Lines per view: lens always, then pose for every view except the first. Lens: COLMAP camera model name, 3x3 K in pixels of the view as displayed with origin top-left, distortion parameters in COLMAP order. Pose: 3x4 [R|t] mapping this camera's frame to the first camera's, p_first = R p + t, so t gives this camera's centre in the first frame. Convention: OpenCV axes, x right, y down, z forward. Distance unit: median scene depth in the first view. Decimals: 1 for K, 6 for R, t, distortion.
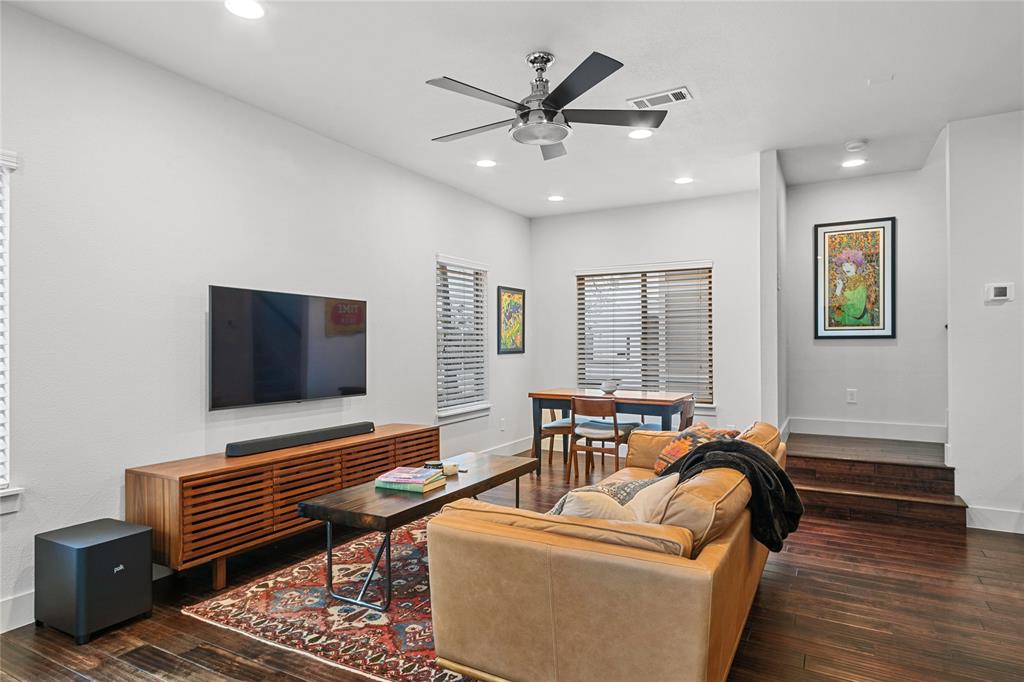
lens RADIAL K [[578.8, 0, 509.1], [0, 578.8, 347.5], [0, 0, 1]] dist [0.016877, 0.001147]
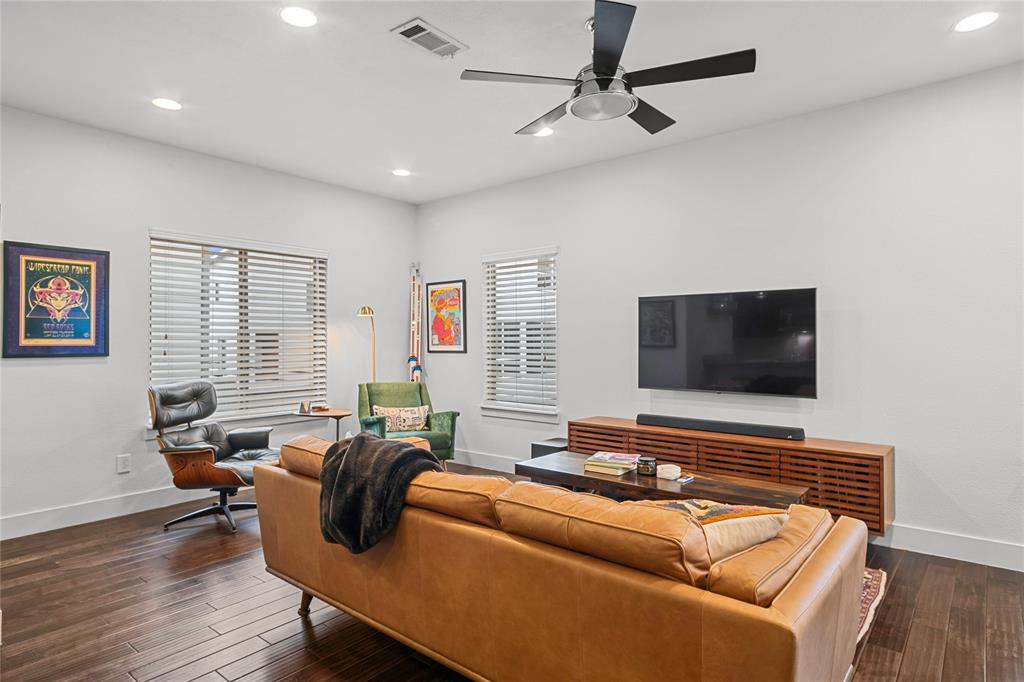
lens RADIAL K [[569.4, 0, 512.0], [0, 569.4, 341.0], [0, 0, 1]] dist [0.000517, -0.000562]
pose [[-0.182613, 0.000283, -0.983185, 0.877268], [0.003436, 0.999994, -0.000350, -0.003666], [0.983179, -0.003442, -0.182613, 0.957453]]
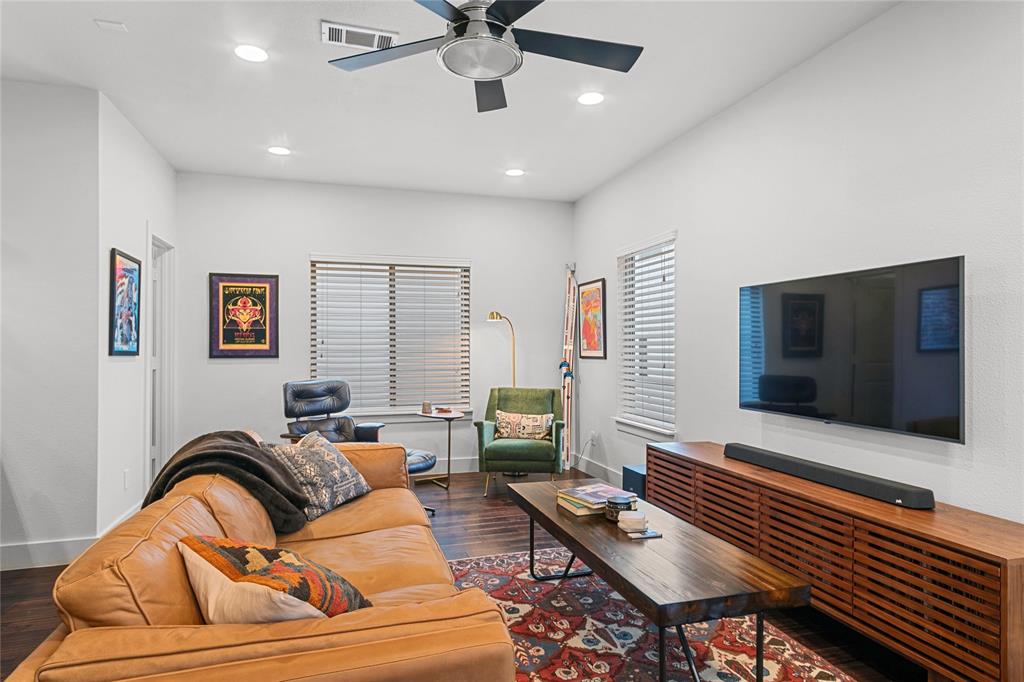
lens RADIAL K [[583.4, 0, 508.7], [0, 583.4, 340.2], [0, 0, 1]] dist [0.018987, -0.000604]
pose [[-0.697320, -0.005485, -0.716739, 0.531352], [0.002488, 0.999946, -0.010072, -0.004802], [0.716755, -0.008807, -0.697269, 1.446519]]
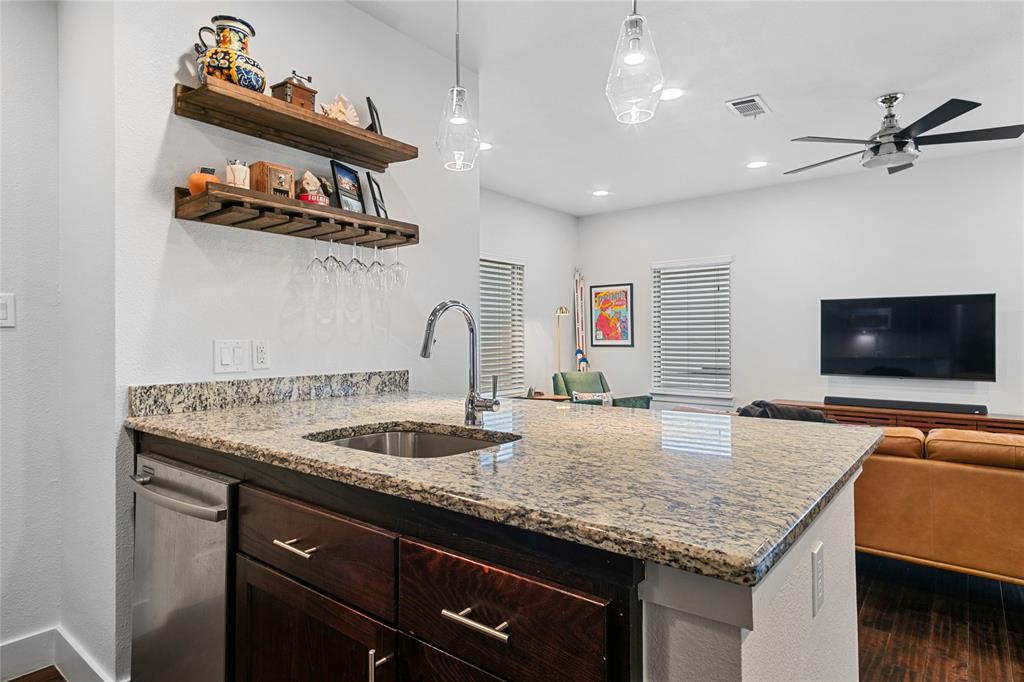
lens RADIAL K [[571.4, 0, 512.0], [0, 571.4, 341.0], [0, 0, 1]] dist [0.015017, 0.000987]
pose [[-0.160503, 0.008966, -0.986995, 1.263506], [0.004966, 0.999953, 0.008276, -0.007013], [0.987023, -0.003573, -0.160540, 0.391352]]
